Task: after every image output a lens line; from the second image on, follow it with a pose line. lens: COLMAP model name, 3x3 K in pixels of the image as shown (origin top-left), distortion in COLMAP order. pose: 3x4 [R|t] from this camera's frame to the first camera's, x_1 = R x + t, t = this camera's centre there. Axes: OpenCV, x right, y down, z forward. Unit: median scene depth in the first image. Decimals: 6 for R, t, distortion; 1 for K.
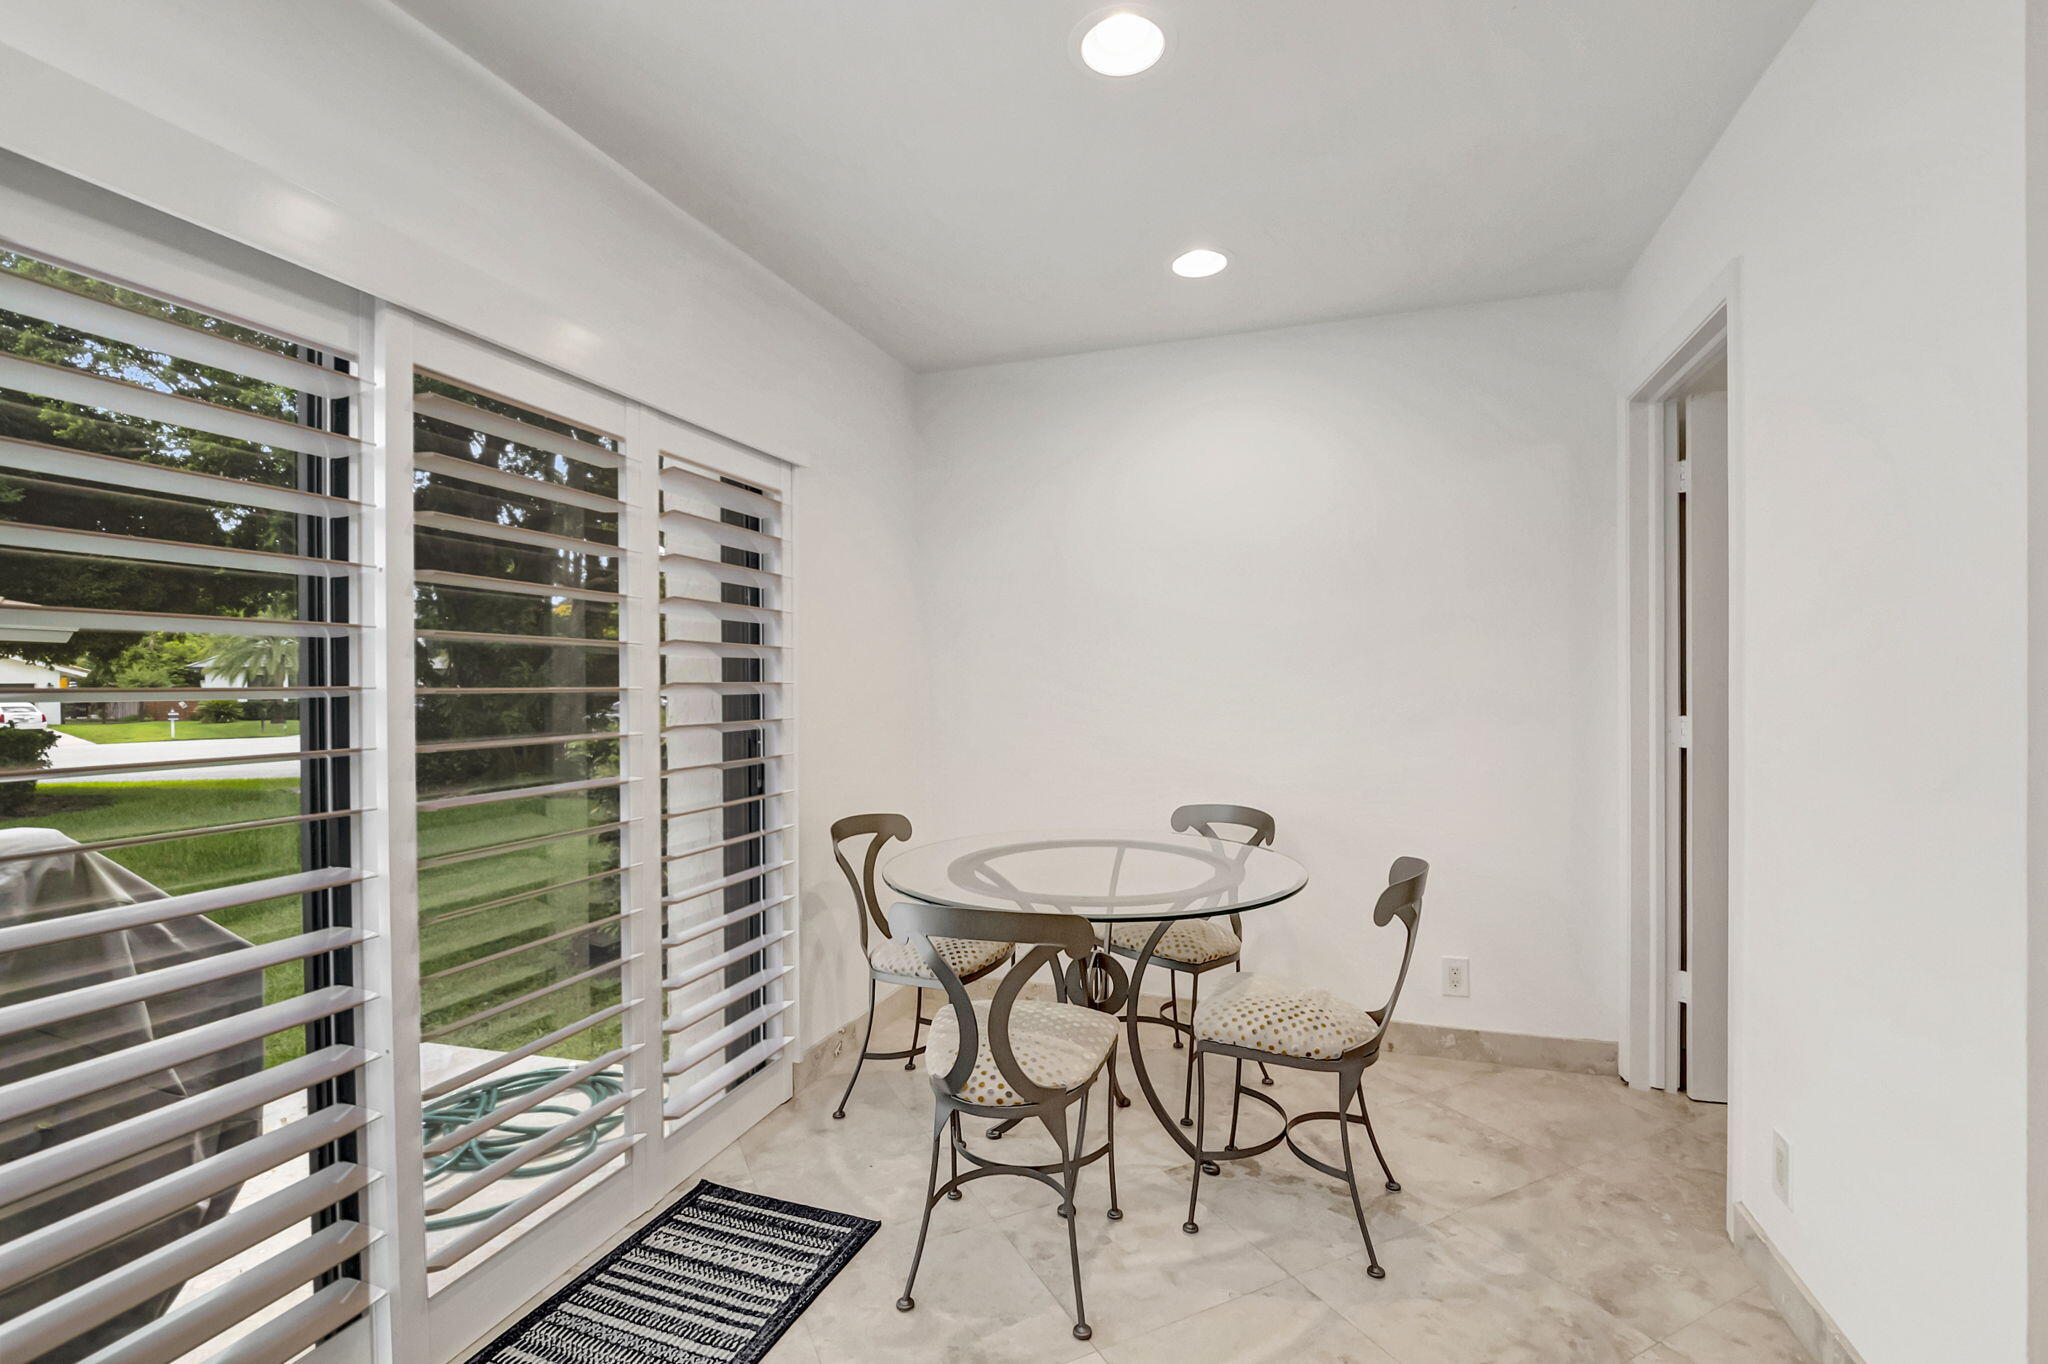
lens RADIAL K [[916.5, 0, 1026.0], [0, 916.5, 679.5], [0, 0, 1]] dist [0.001300, -0.016449]
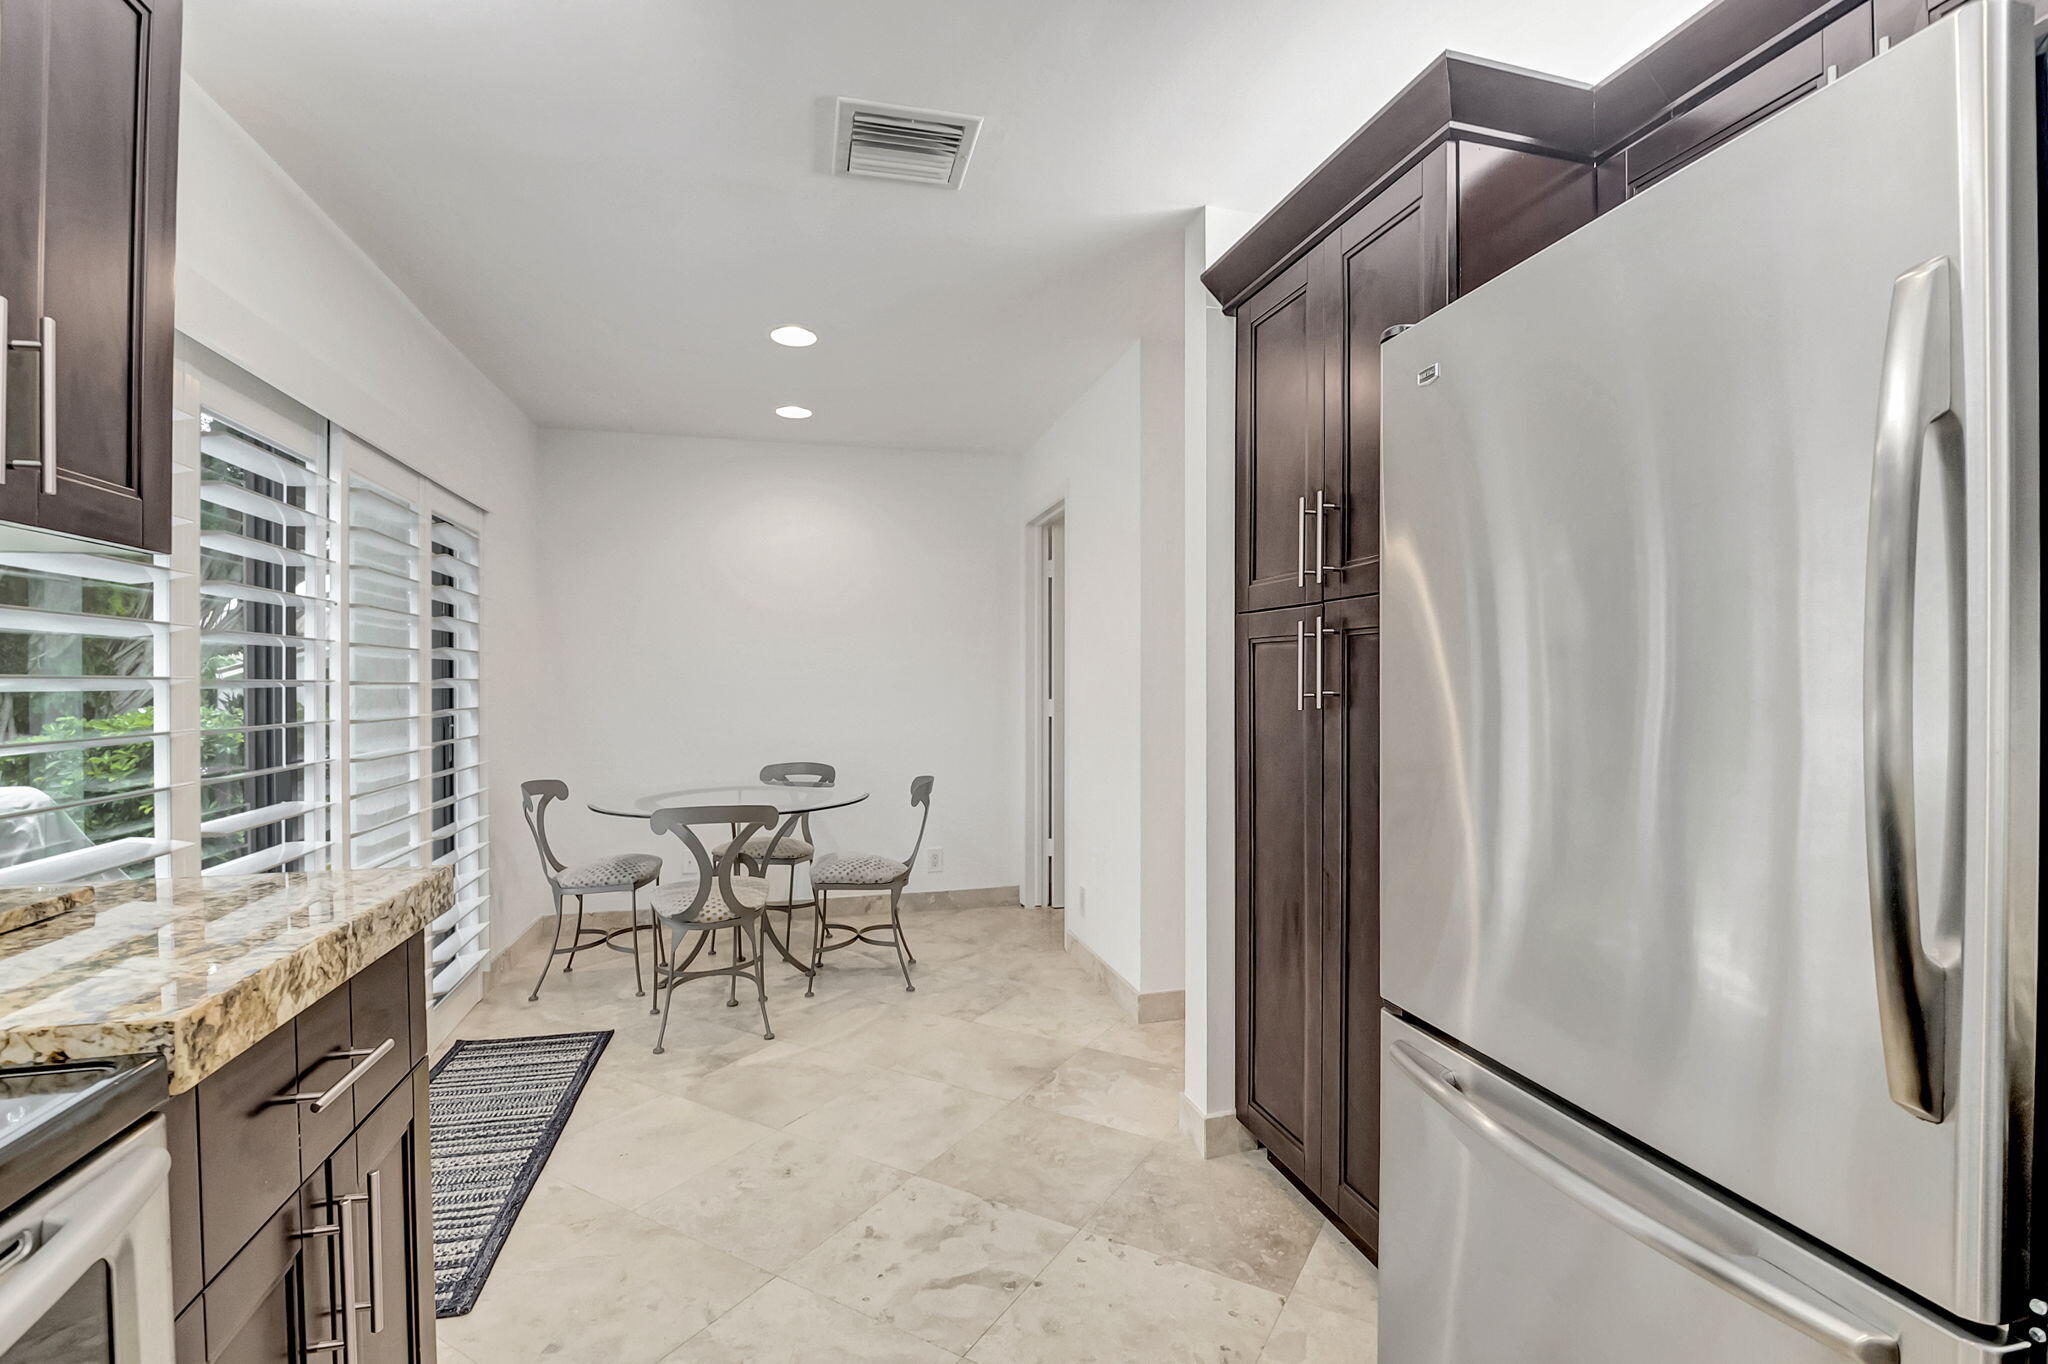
lens RADIAL K [[920.9, 0, 1029.3], [0, 920.9, 671.6], [0, 0, 1]] dist [-0.015400, -0.000769]
pose [[0.836581, 0.007268, 0.547795, -0.399743], [-0.003675, 0.999964, -0.007654, -0.000963], [-0.547831, 0.004390, 0.836577, -0.639727]]
